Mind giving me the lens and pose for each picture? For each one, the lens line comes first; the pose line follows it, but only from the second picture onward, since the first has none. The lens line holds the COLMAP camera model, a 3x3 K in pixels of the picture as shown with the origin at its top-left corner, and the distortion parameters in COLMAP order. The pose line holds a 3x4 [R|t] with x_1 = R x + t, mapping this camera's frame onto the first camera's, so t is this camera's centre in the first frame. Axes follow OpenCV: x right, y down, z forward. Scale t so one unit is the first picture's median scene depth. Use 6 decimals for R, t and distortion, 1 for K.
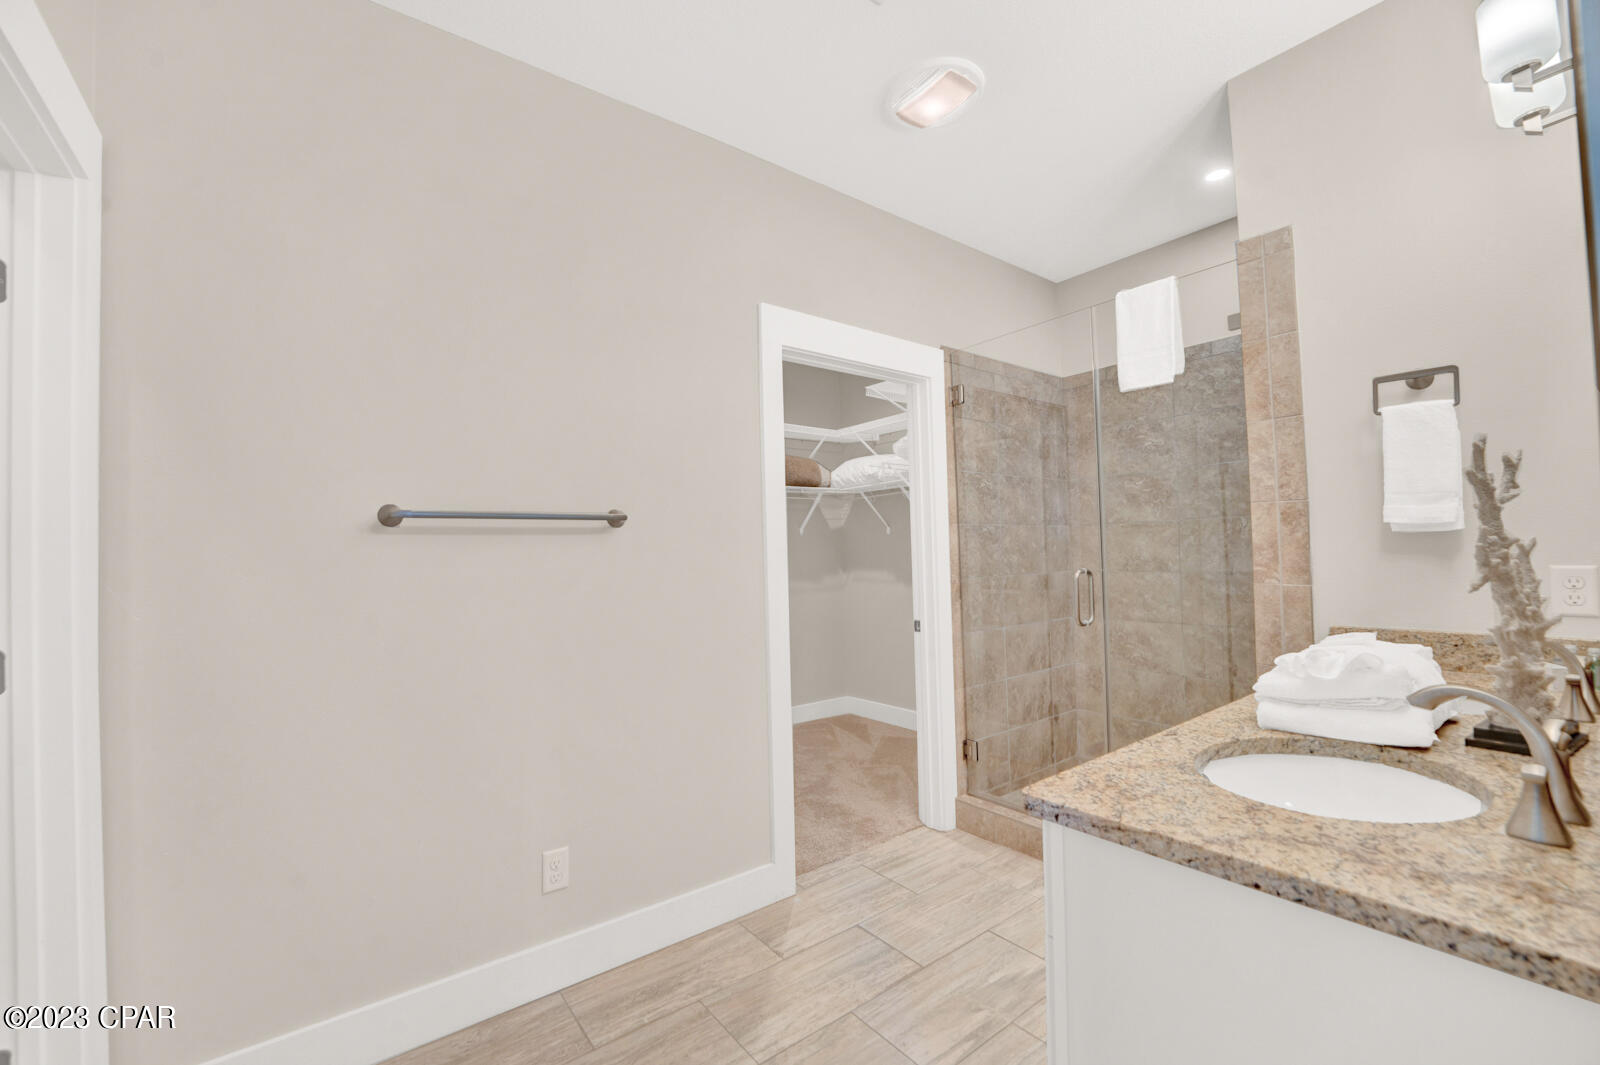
lens RADIAL K [[655.8, 0, 804.6], [0, 655.8, 533.6], [0, 0, 1]] dist [-0.023407, 0.000190]
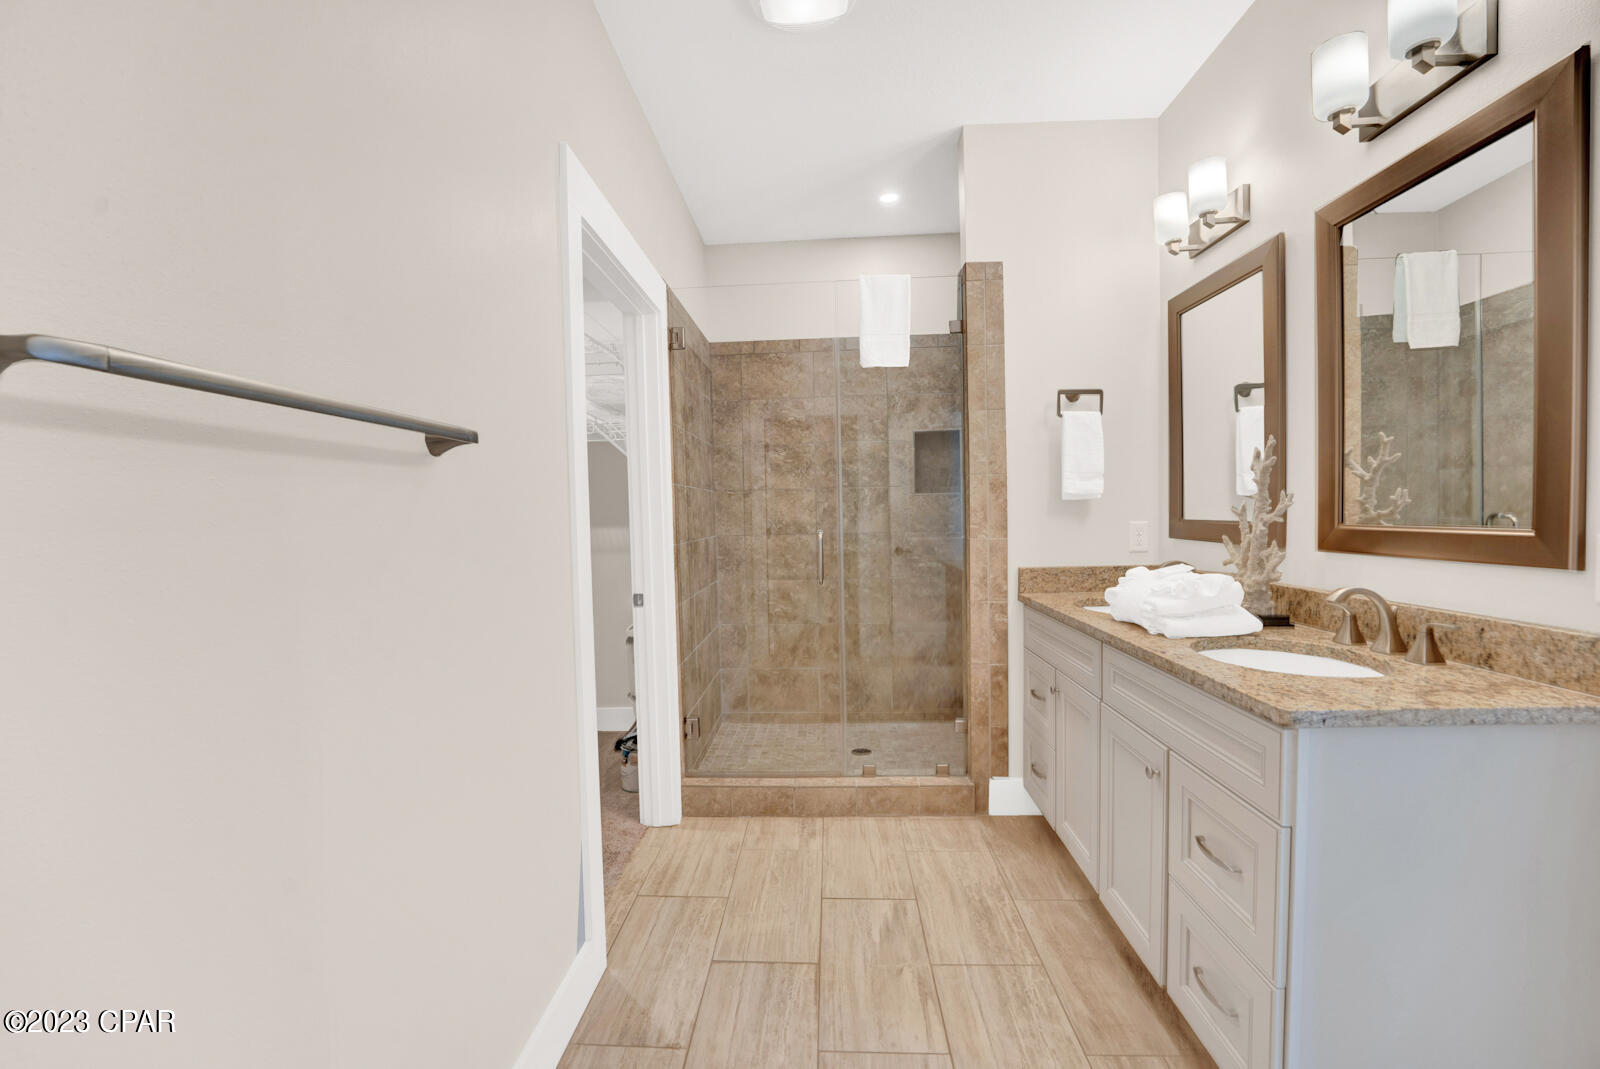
lens RADIAL K [[650.6, 0, 798.7], [0, 650.6, 532.5], [0, 0, 1]] dist [-0.019140, -0.000169]
pose [[0.651606, -0.011671, 0.758468, -0.472973], [-0.019817, 0.999278, 0.032402, 0.029724], [-0.758299, -0.036144, 0.650904, 0.411756]]
